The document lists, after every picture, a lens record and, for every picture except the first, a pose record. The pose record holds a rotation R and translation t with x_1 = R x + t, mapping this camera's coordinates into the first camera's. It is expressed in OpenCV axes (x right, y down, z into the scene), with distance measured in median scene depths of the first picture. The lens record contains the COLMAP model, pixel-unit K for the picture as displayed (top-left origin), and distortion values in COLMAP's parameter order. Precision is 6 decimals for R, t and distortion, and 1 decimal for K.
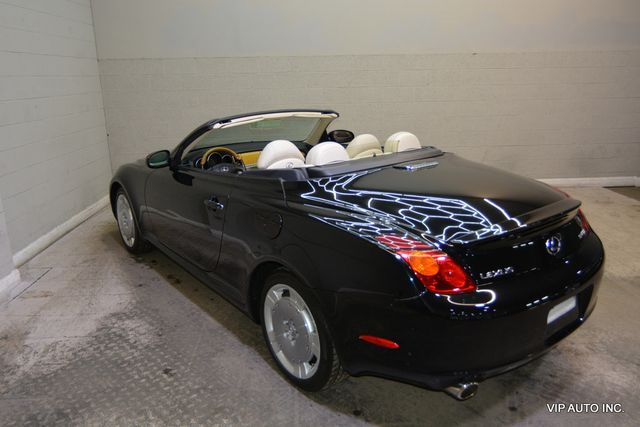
lens RADIAL K [[484.2, 0, 317.8], [0, 484.2, 210.4], [0, 0, 1]] dist [-0.007415, 0.003840]
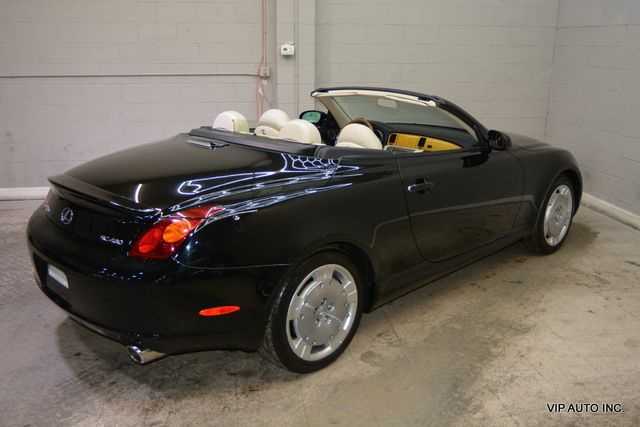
lens RADIAL K [[594.0, 0, 318.9], [0, 594.0, 213.3], [0, 0, 1]] dist [-0.016044, 0.000303]
pose [[0.097633, 0.291190, -0.951670, 1.372150], [-0.276146, 0.926617, 0.255194, -0.322251], [0.956144, 0.237884, 0.170879, 1.010031]]
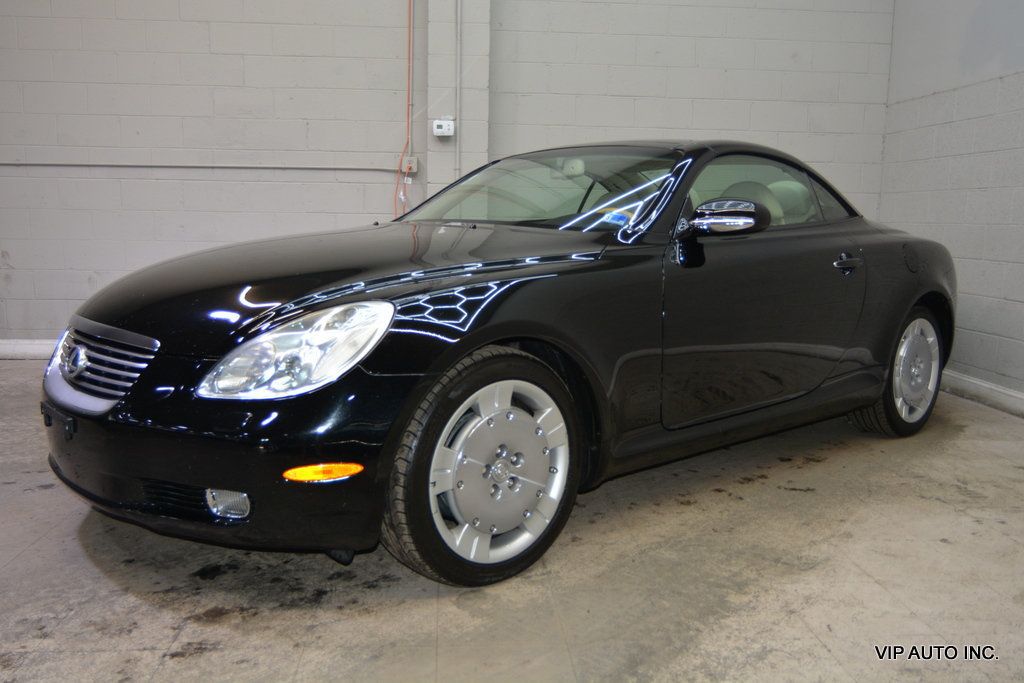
lens RADIAL K [[852.9, 0, 510.7], [0, 852.9, 340.0], [0, 0, 1]] dist [-0.012150, 0.005090]
pose [[0.027145, 0.161316, -0.986529, 1.135277], [-0.286704, 0.946688, 0.146912, -0.165051], [0.957634, 0.278854, 0.071947, 1.266046]]
